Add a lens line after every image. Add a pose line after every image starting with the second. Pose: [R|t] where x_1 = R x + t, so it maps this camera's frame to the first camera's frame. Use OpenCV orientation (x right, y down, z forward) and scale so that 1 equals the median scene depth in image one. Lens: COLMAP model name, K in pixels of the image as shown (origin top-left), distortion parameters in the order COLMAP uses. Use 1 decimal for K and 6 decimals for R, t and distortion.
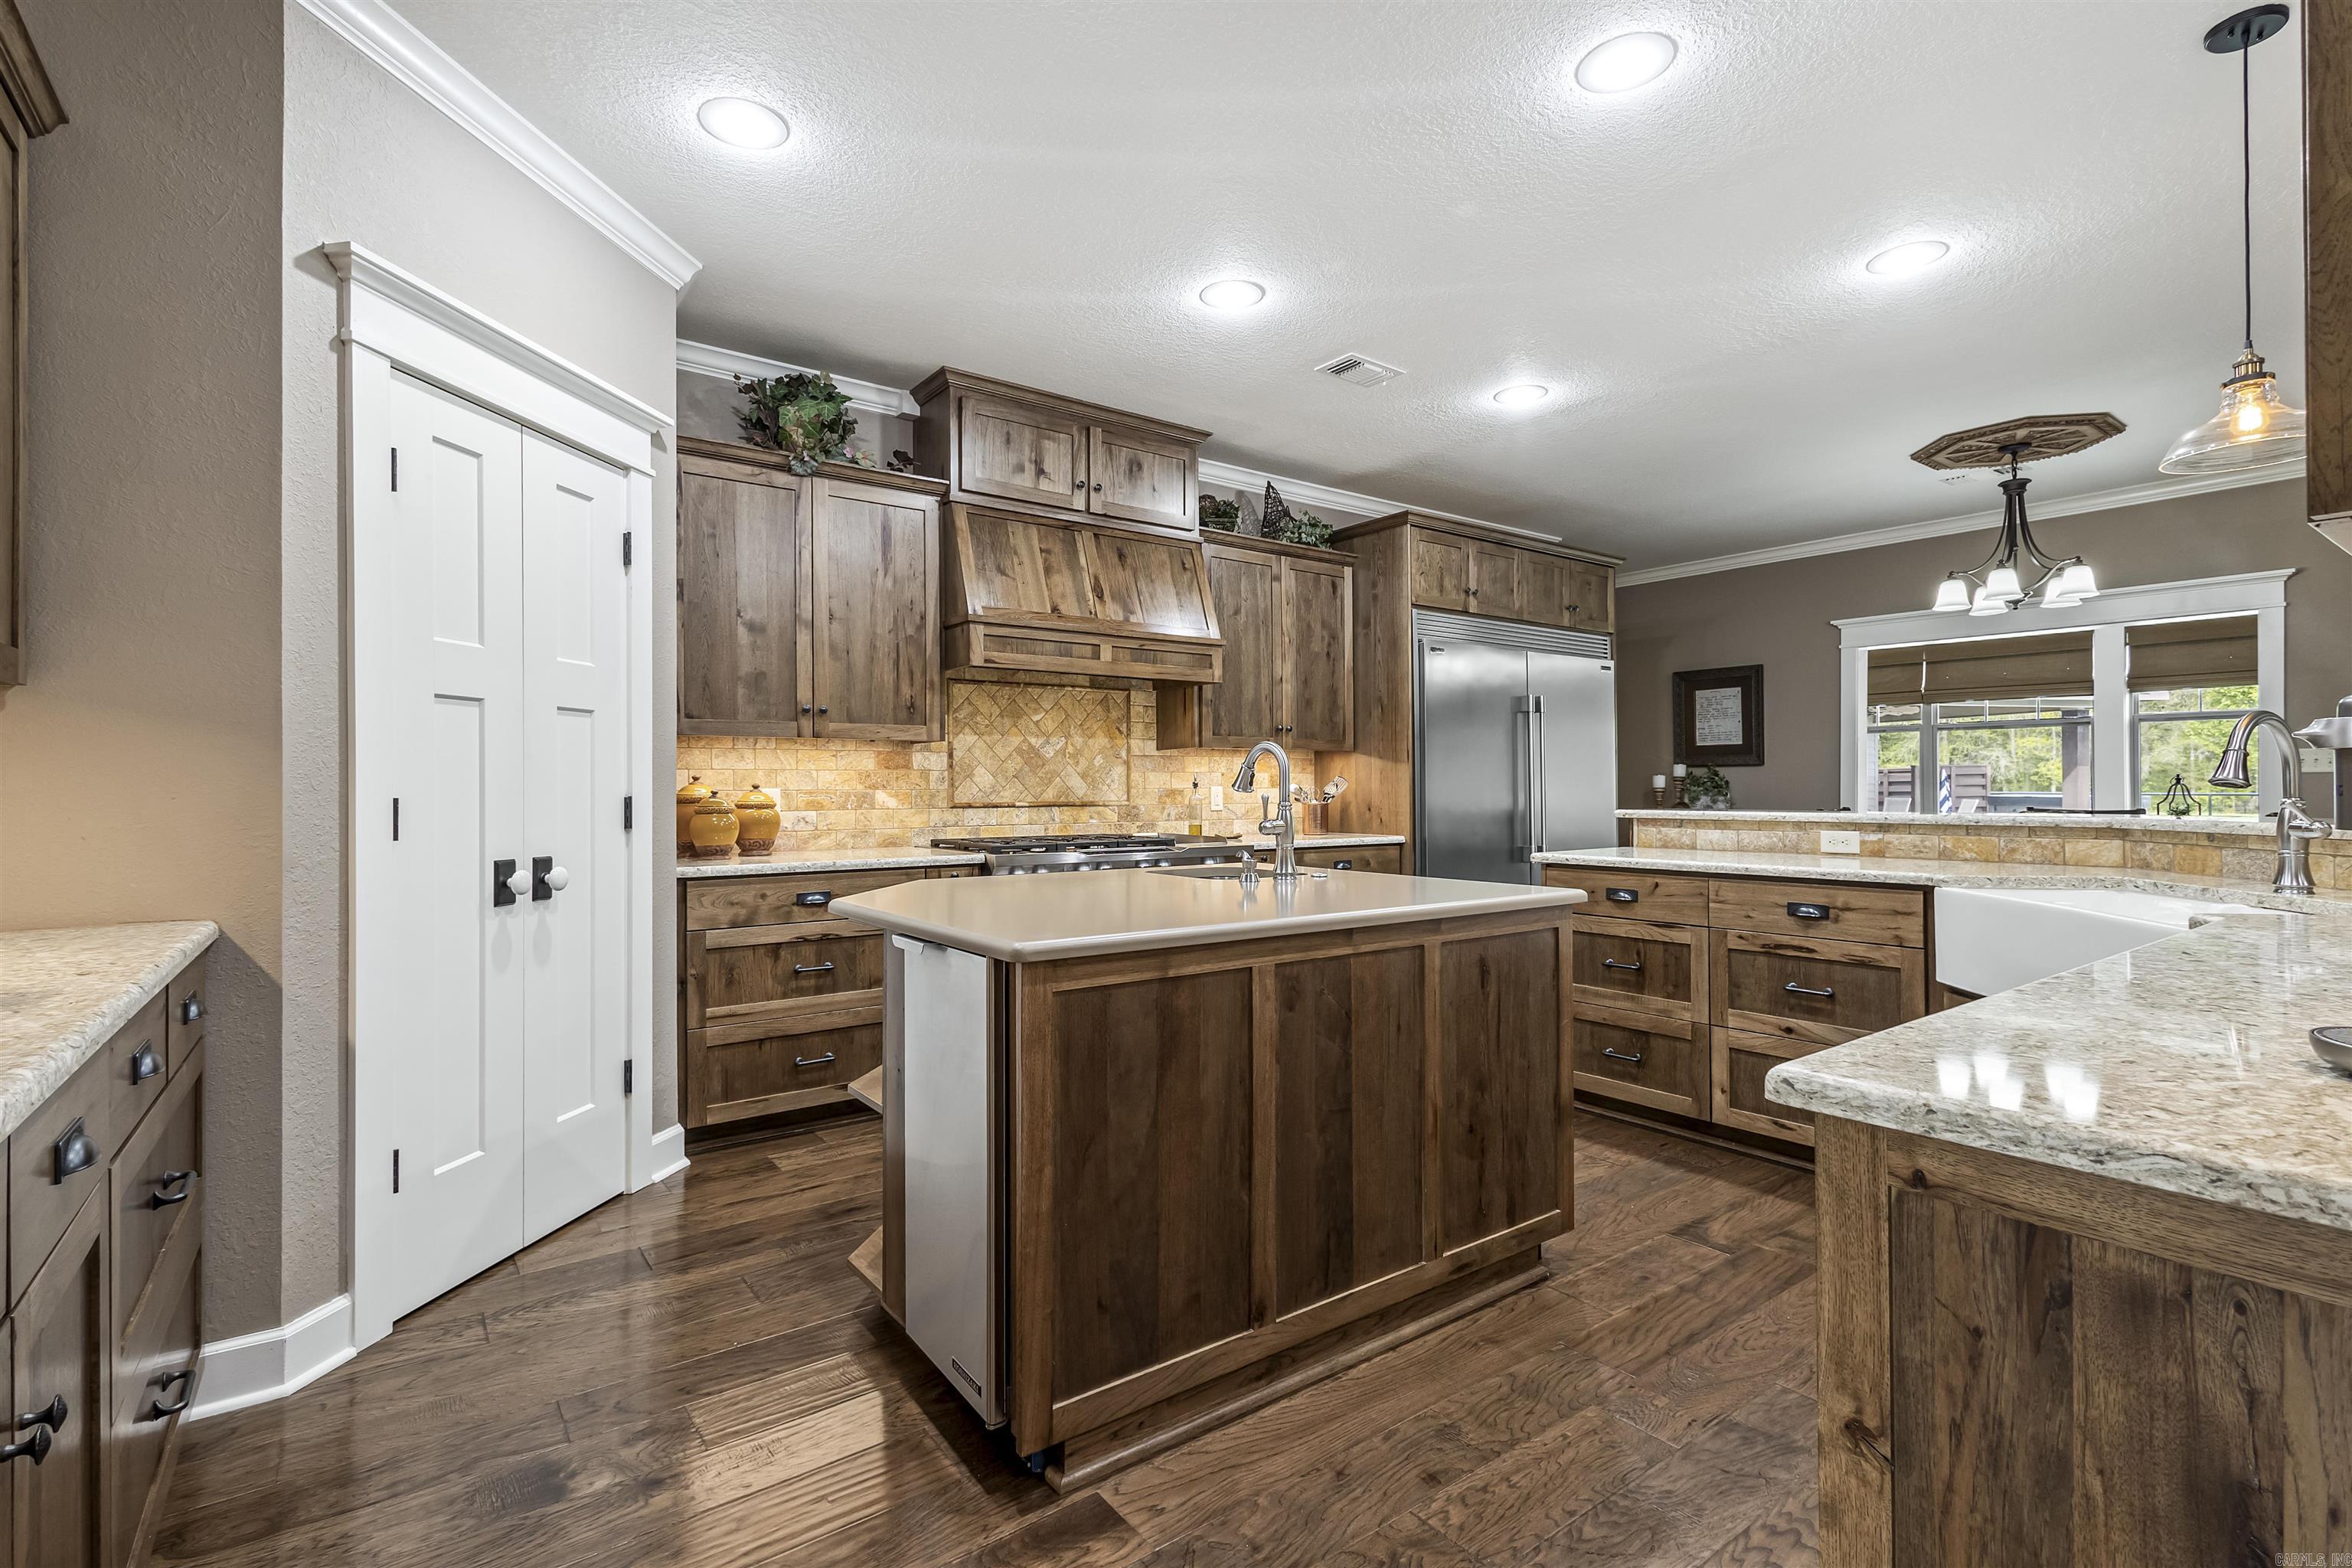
lens RADIAL K [[1089.0, 0, 1176.9], [0, 1089.0, 787.8], [0, 0, 1]] dist [0.011976, -0.001306]
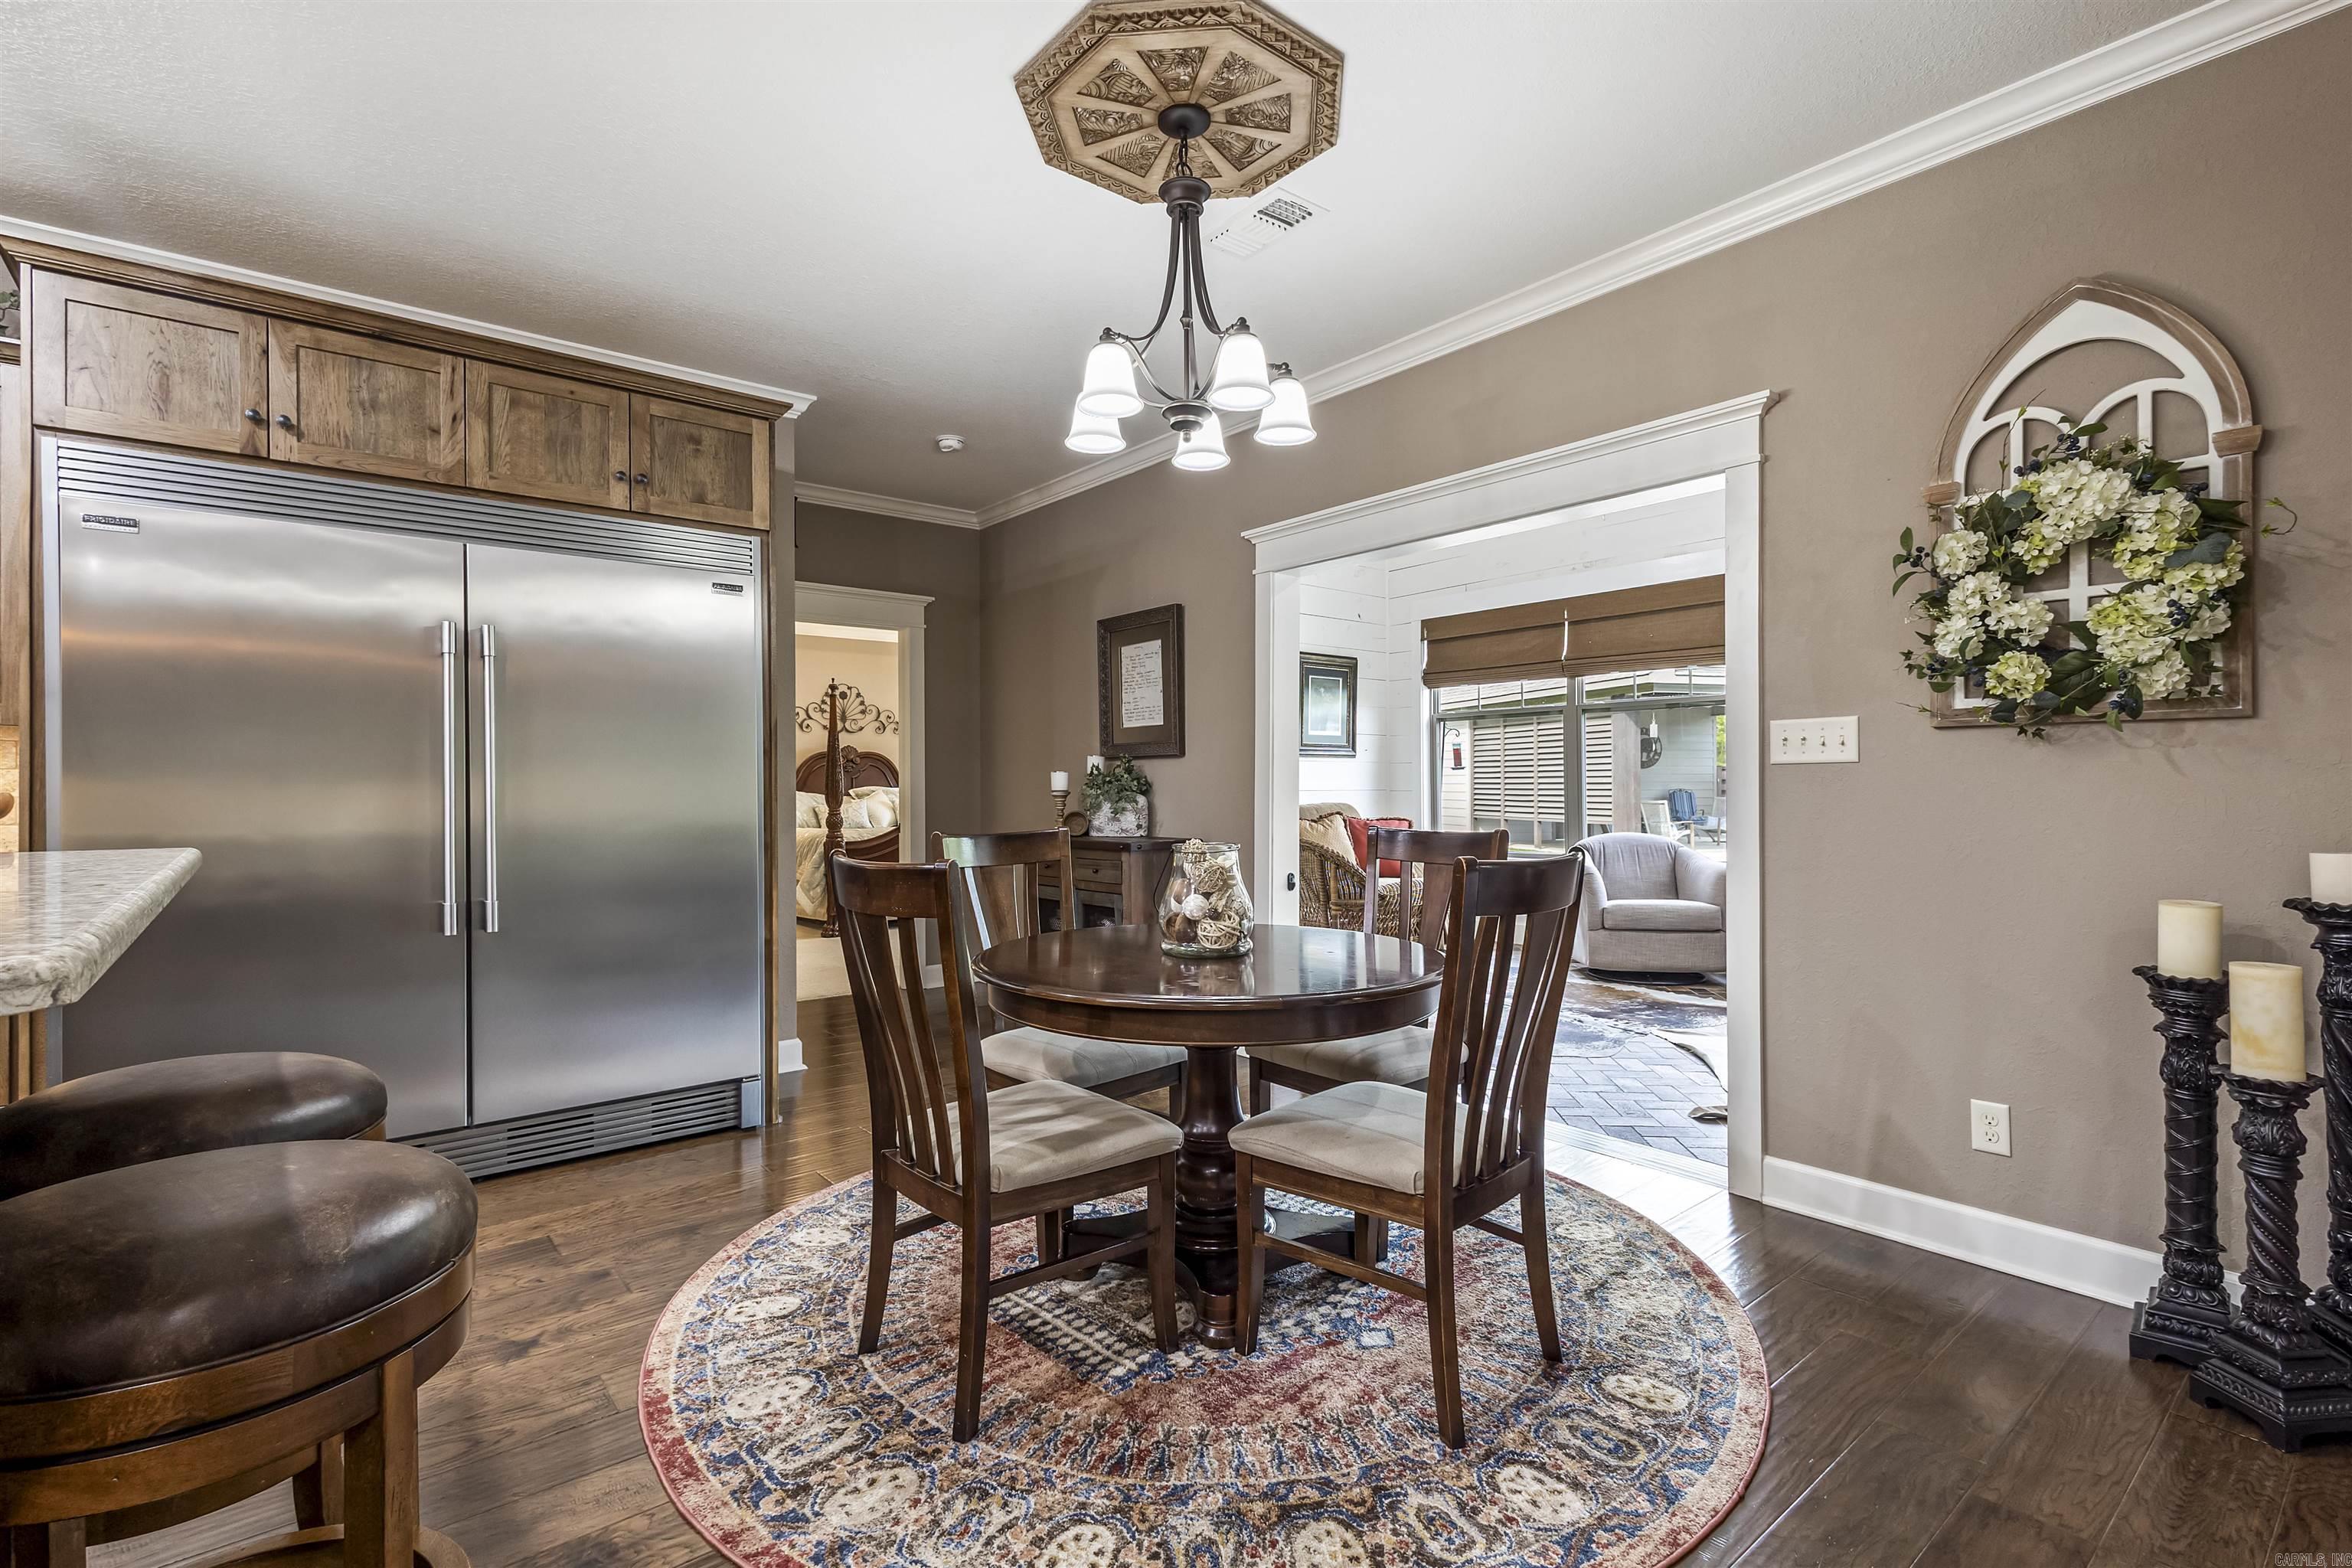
lens RADIAL K [[1089.0, 0, 1177.3], [0, 1089.0, 782.2], [0, 0, 1]] dist [0.011976, -0.001306]
pose [[0.999067, -0.002813, 0.043095, 0.499810], [0.002889, 0.999994, -0.001713, -0.004498], [-0.043090, 0.001836, 0.999069, 0.342800]]
